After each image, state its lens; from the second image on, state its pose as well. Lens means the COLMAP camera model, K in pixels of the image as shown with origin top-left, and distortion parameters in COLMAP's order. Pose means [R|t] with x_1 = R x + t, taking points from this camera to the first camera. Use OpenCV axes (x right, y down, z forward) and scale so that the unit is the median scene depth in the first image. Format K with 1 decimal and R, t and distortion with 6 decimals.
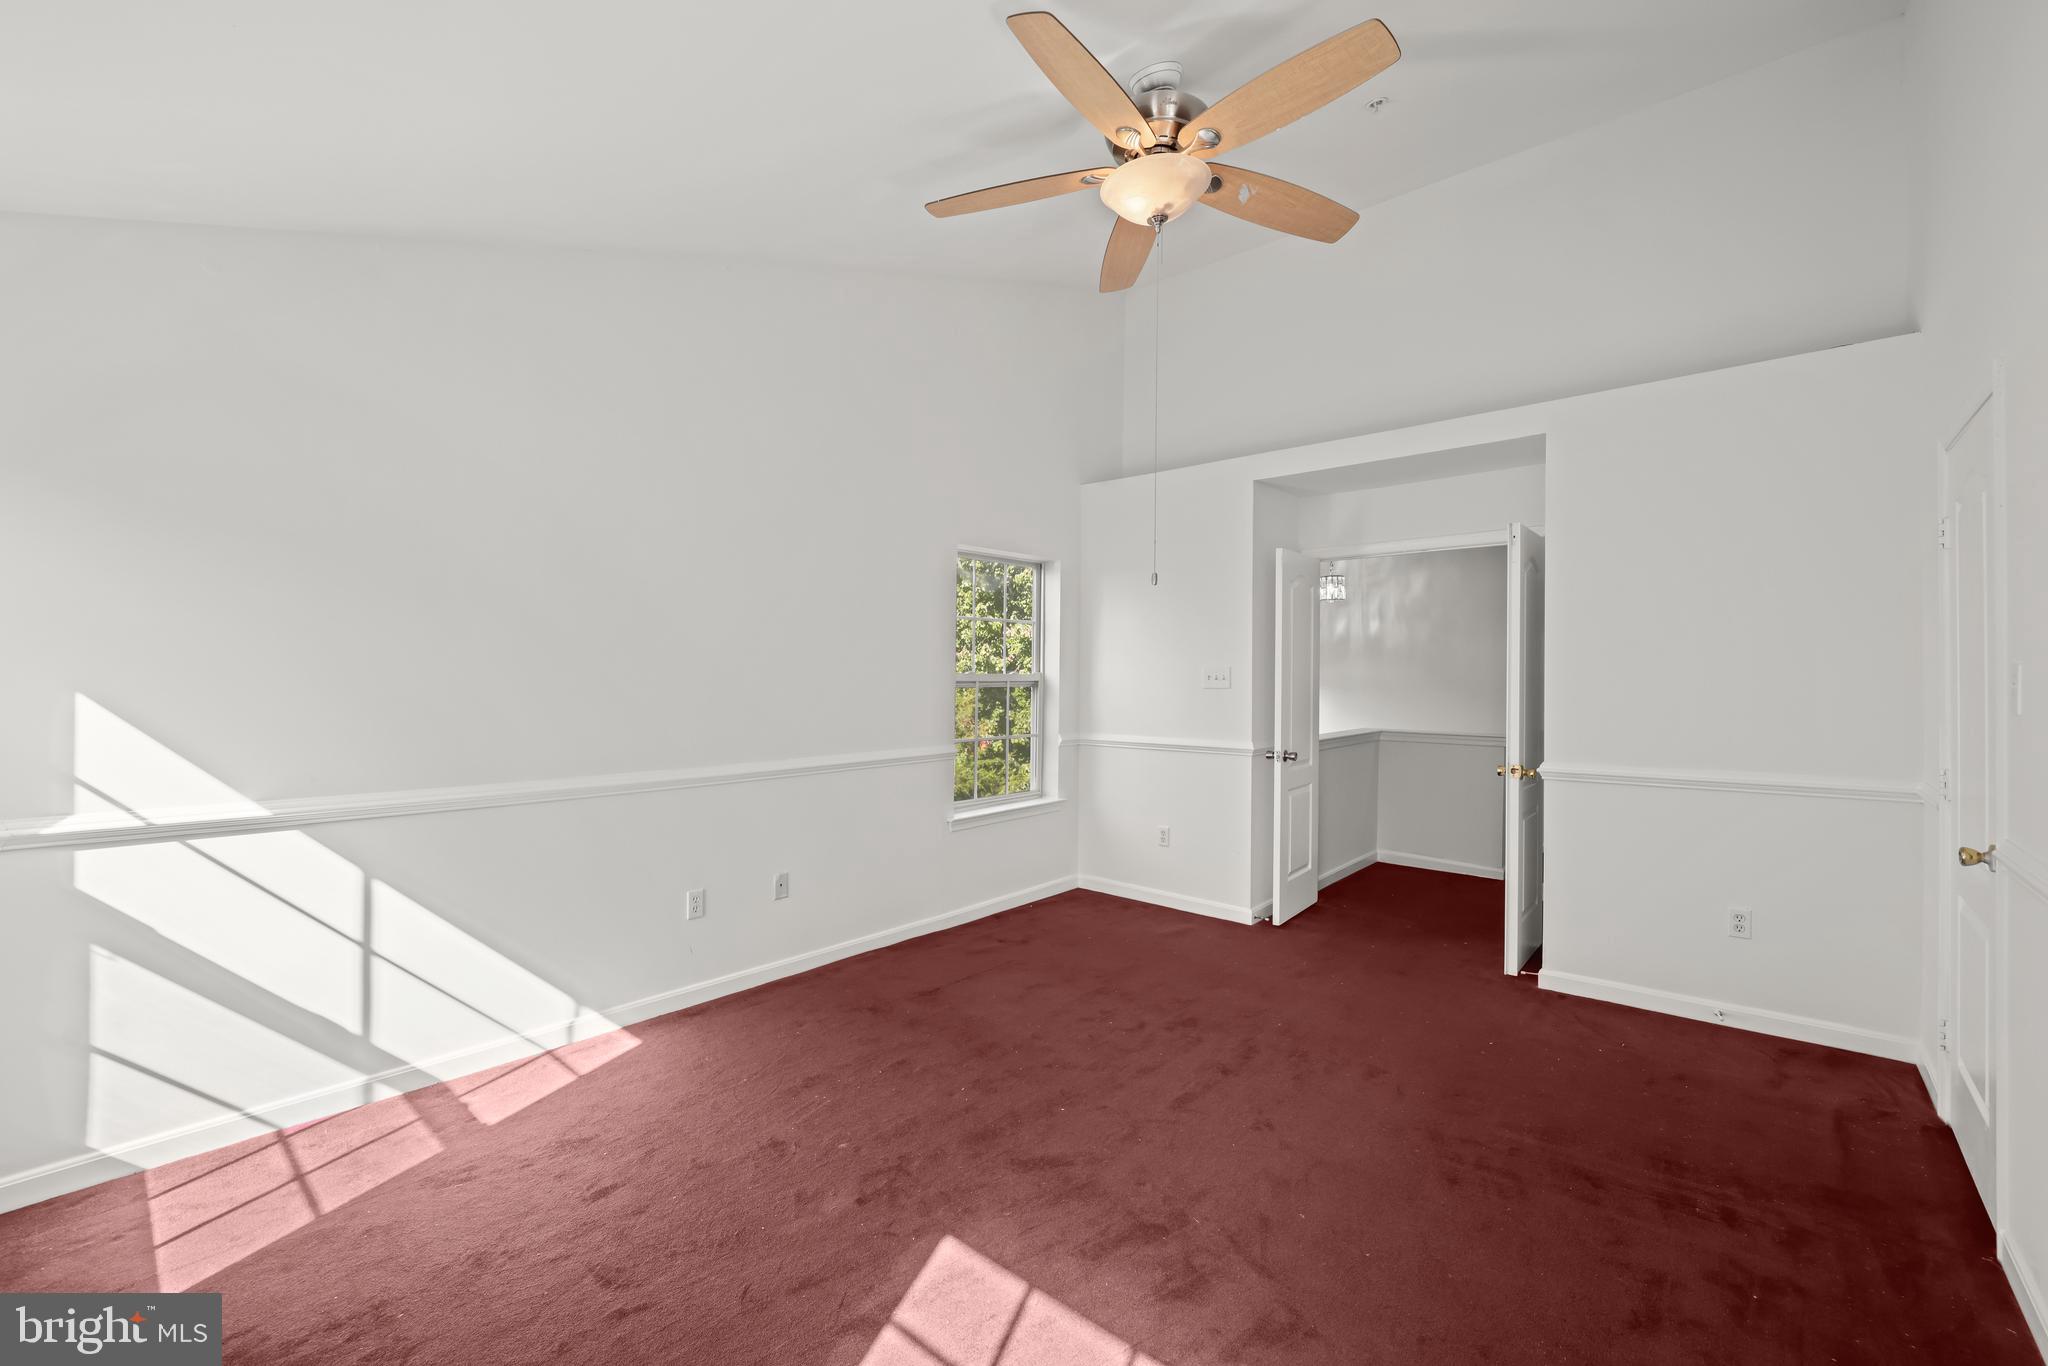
lens RADIAL K [[828.3, 0, 1012.9], [0, 828.3, 676.8], [0, 0, 1]] dist [-0.014085, -0.001706]
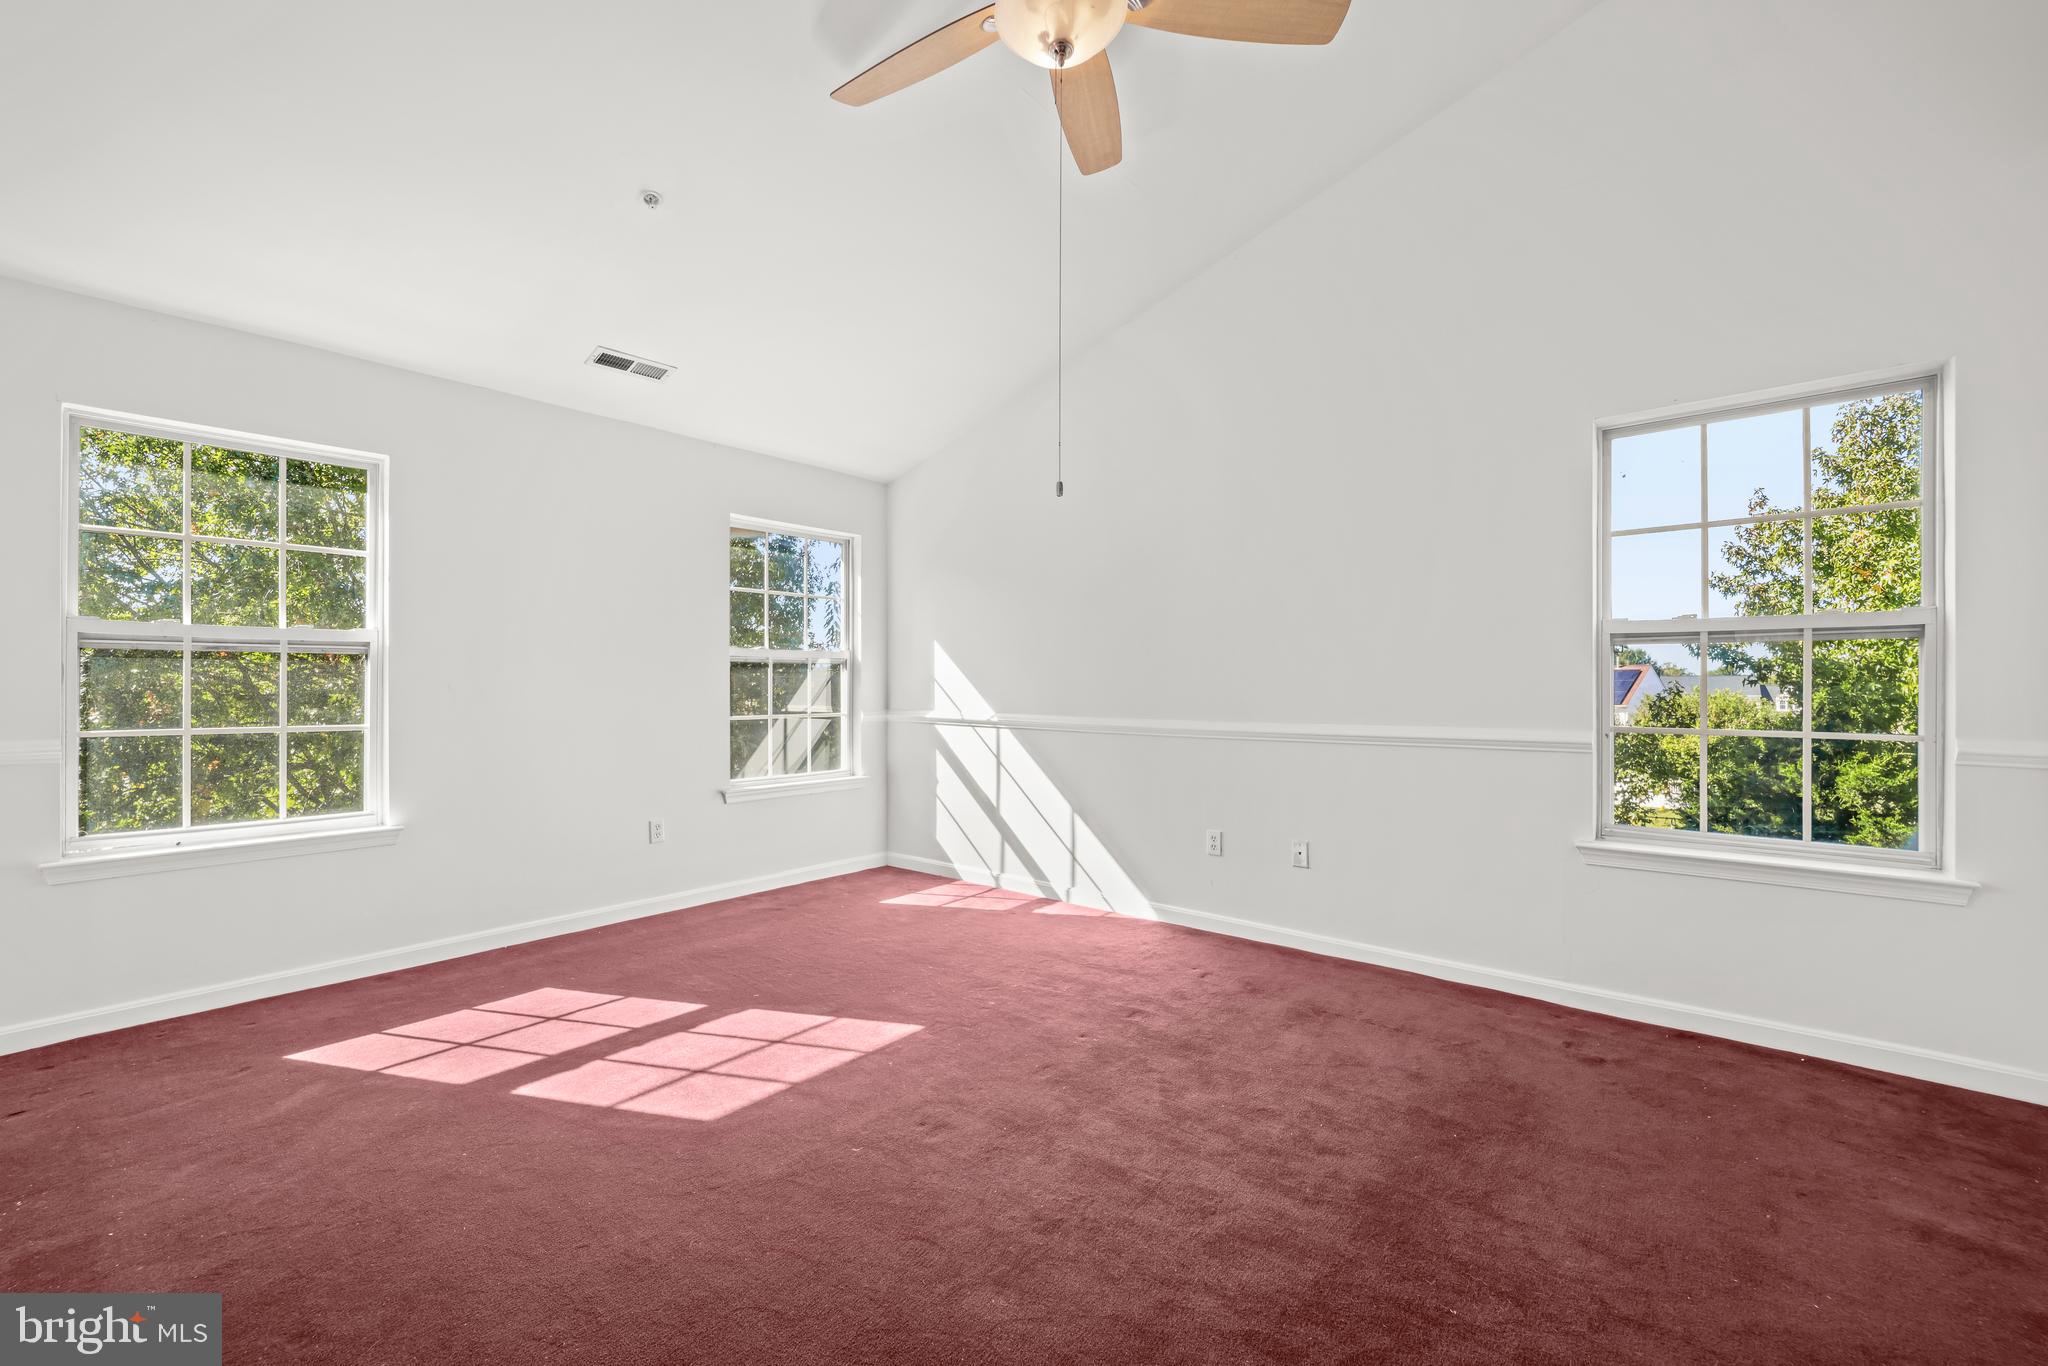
lens RADIAL K [[828.3, 0, 1012.4], [0, 828.3, 682.6], [0, 0, 1]] dist [-0.014085, -0.001706]
pose [[0.018261, 0.001113, -0.999833, 0.737683], [0.005345, 0.999985, 0.001211, 0.053940], [0.999819, -0.005367, 0.018255, 0.704657]]
